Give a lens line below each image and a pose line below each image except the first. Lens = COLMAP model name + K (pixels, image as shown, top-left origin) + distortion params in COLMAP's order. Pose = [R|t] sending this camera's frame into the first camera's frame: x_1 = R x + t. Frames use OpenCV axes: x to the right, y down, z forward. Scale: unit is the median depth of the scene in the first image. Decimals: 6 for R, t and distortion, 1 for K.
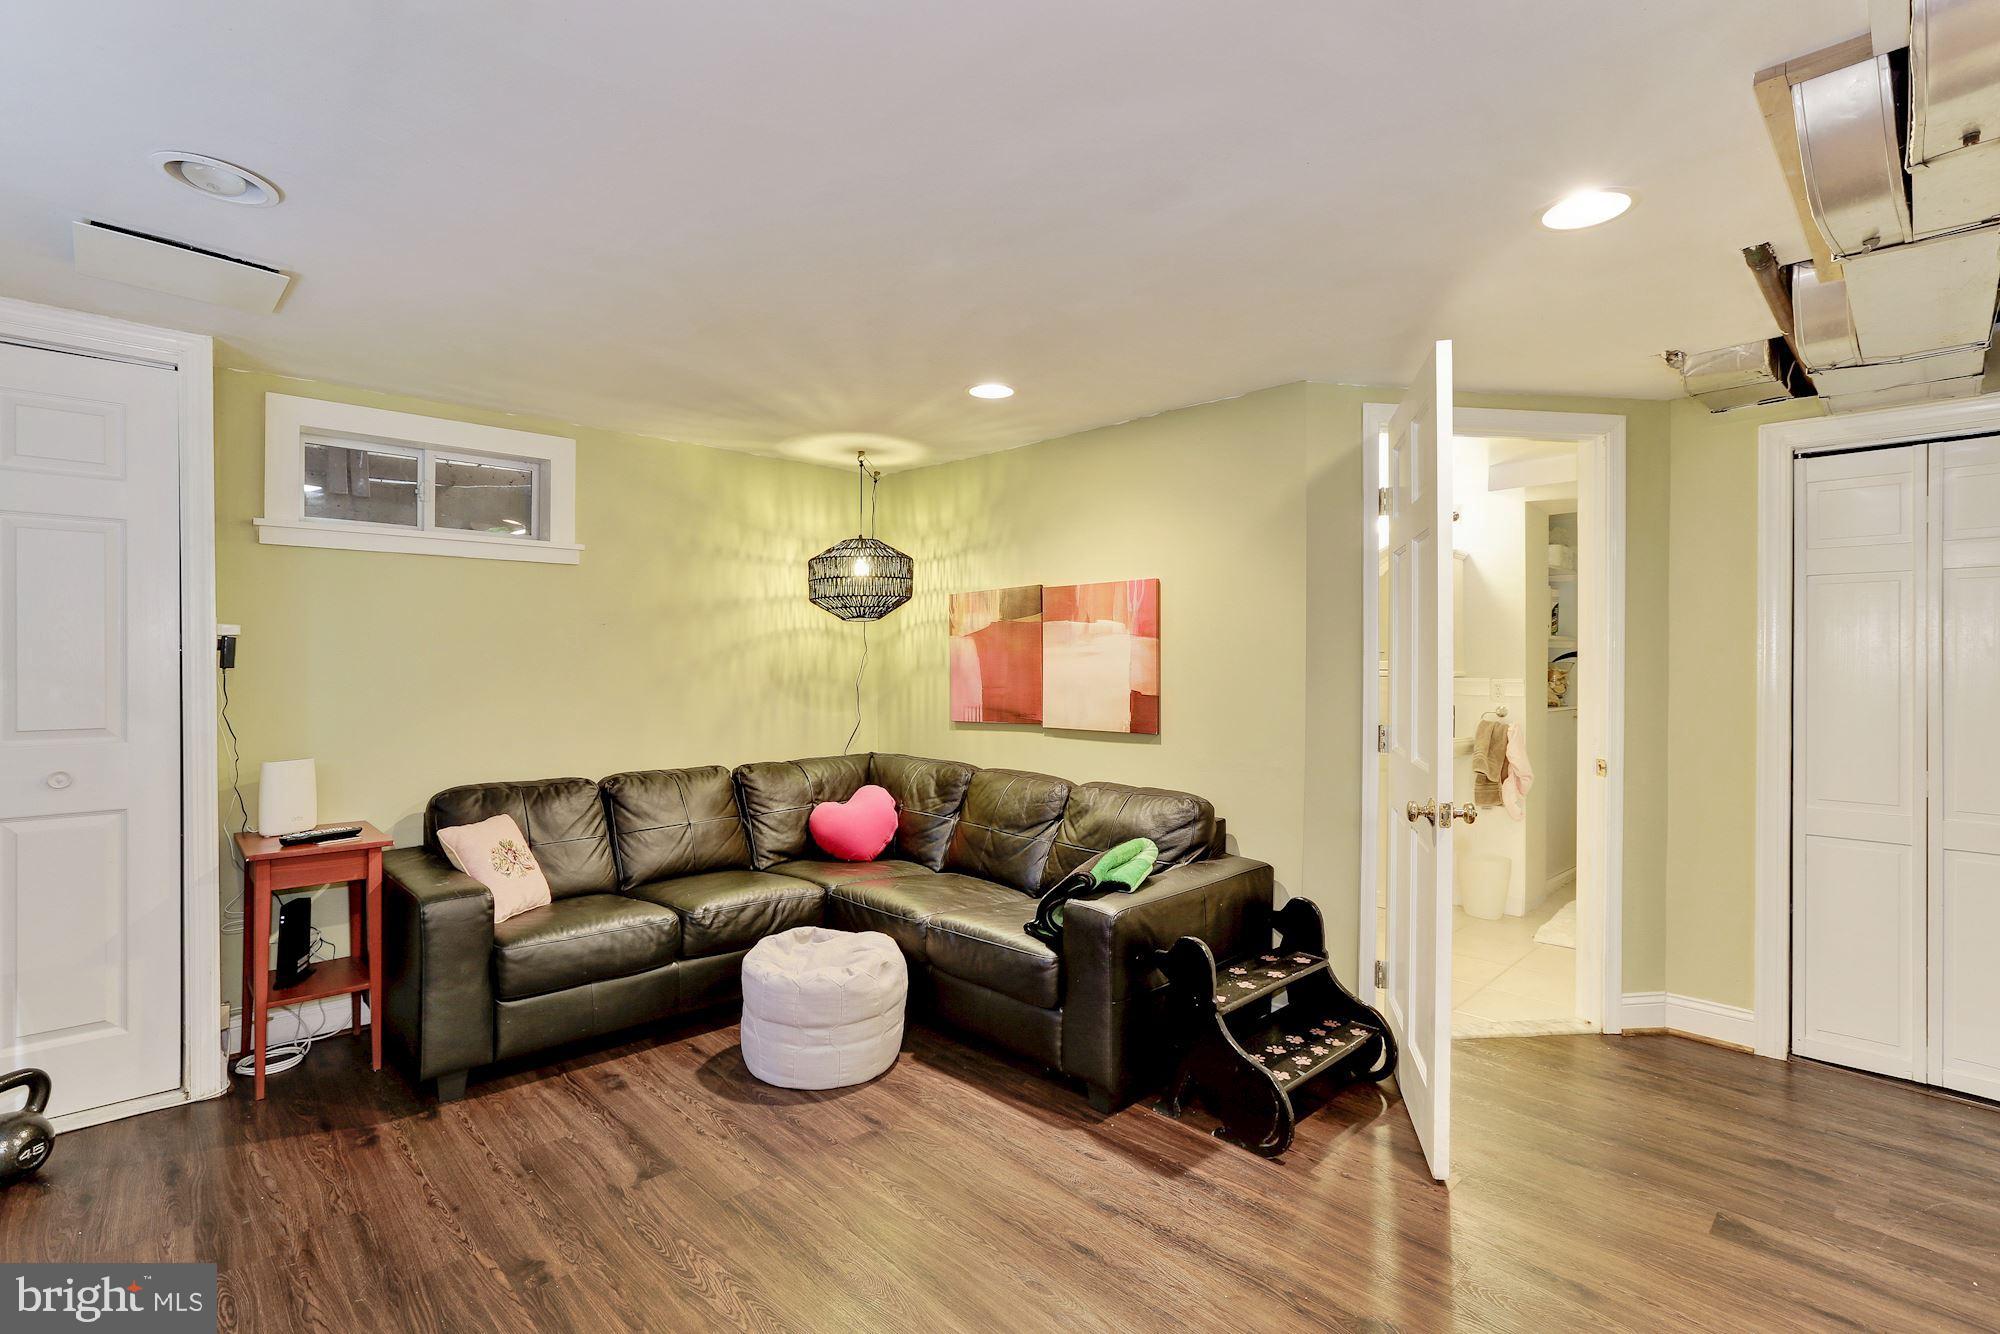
lens RADIAL K [[911.8, 0, 1011.2], [0, 911.8, 664.5], [0, 0, 1]] dist [-0.026361, 0.012007]
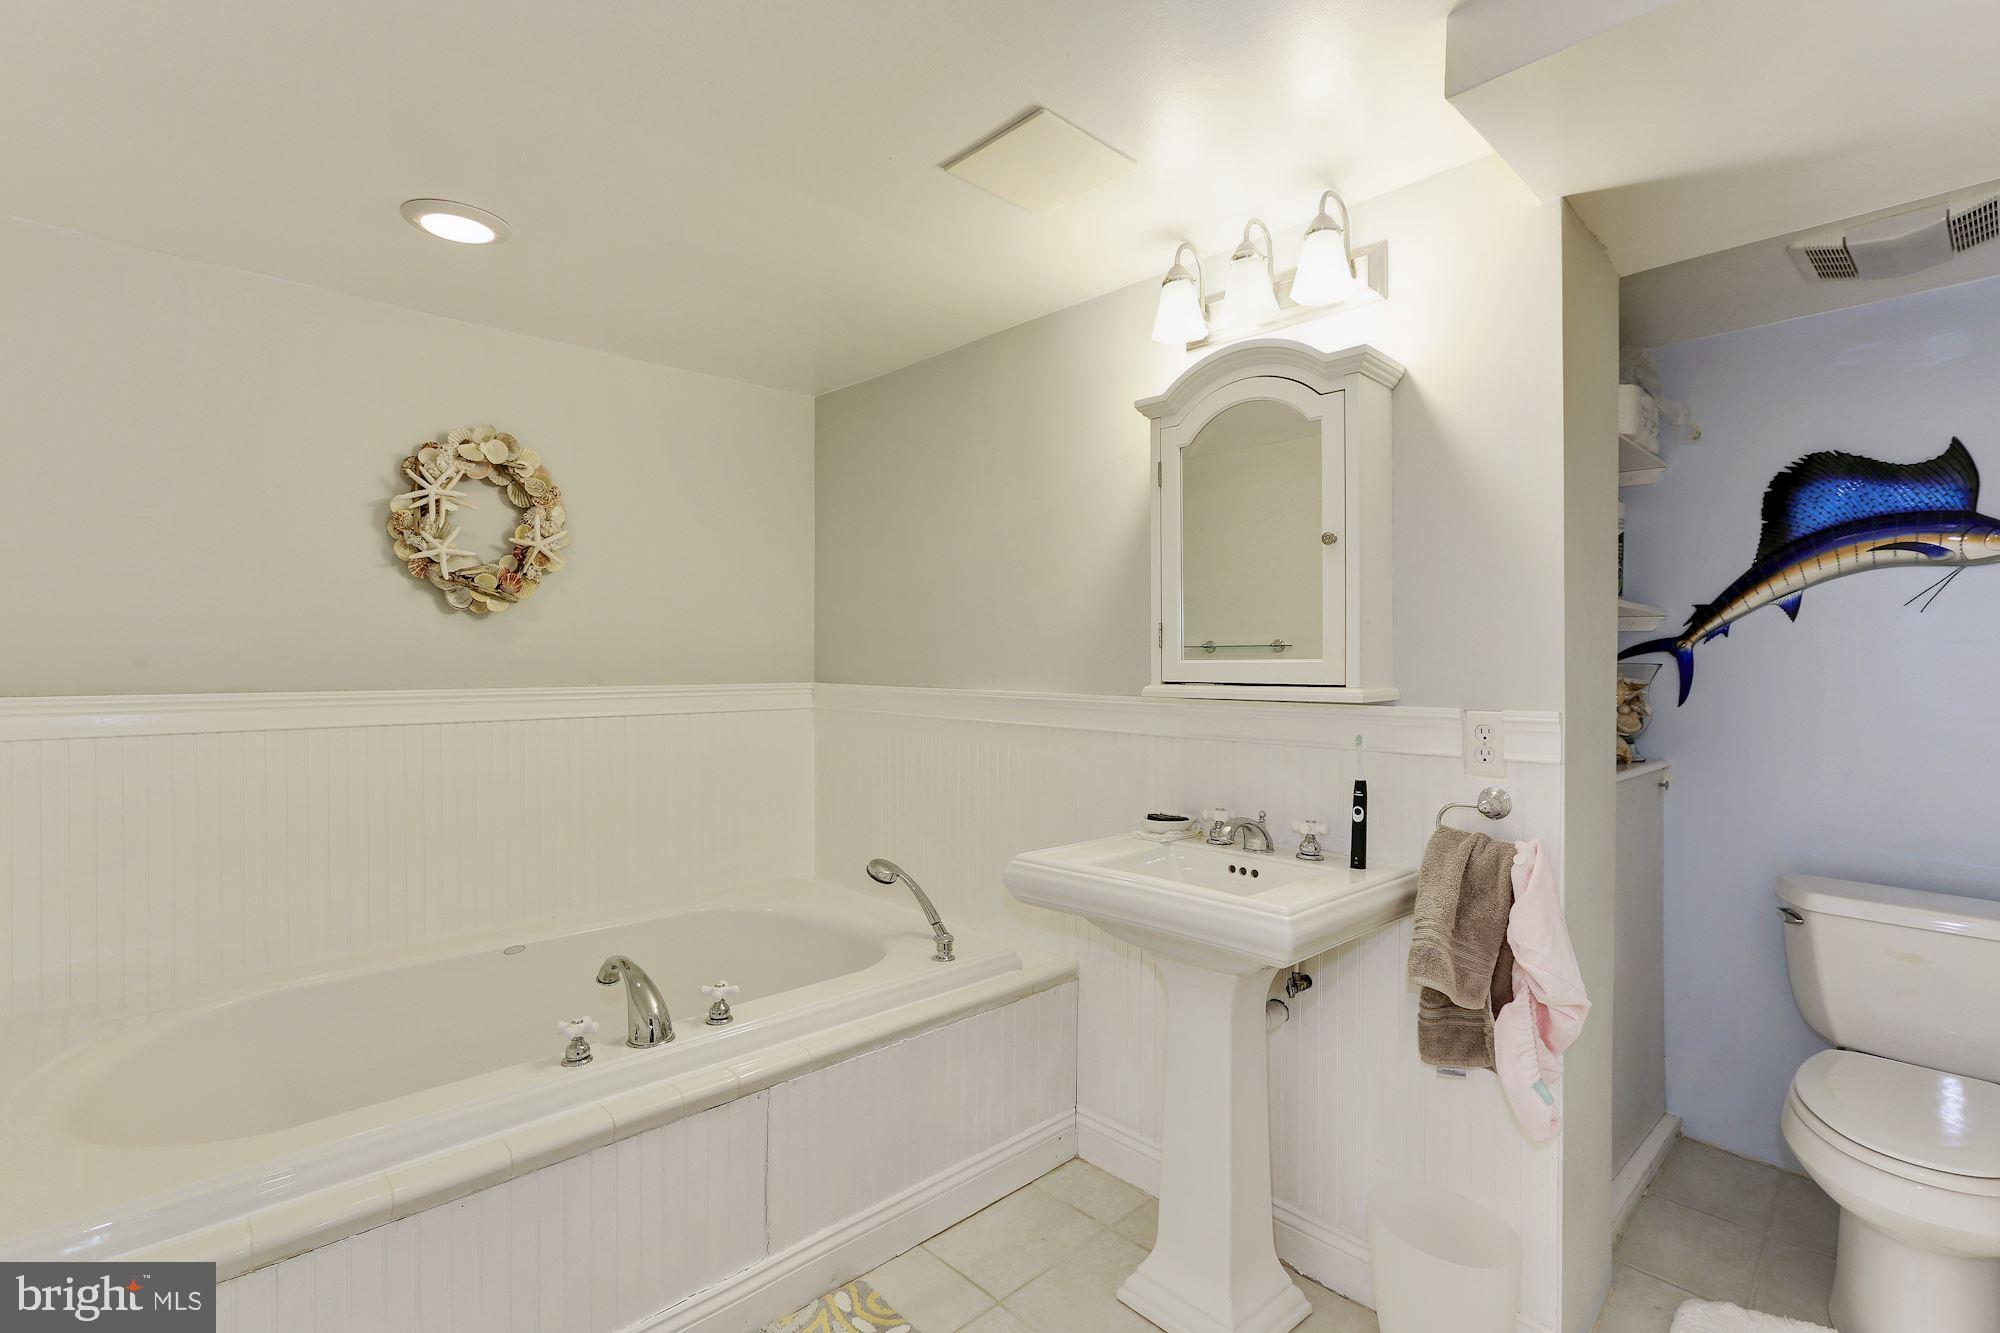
lens RADIAL K [[911.8, 0, 995.1], [0, 911.8, 668.6], [0, 0, 1]] dist [-0.026361, 0.012007]
pose [[0.999653, 0.001157, -0.026327, 0.360549], [-0.001263, 0.999991, -0.004028, 0.001524], [0.026322, 0.004060, 0.999645, 0.650188]]
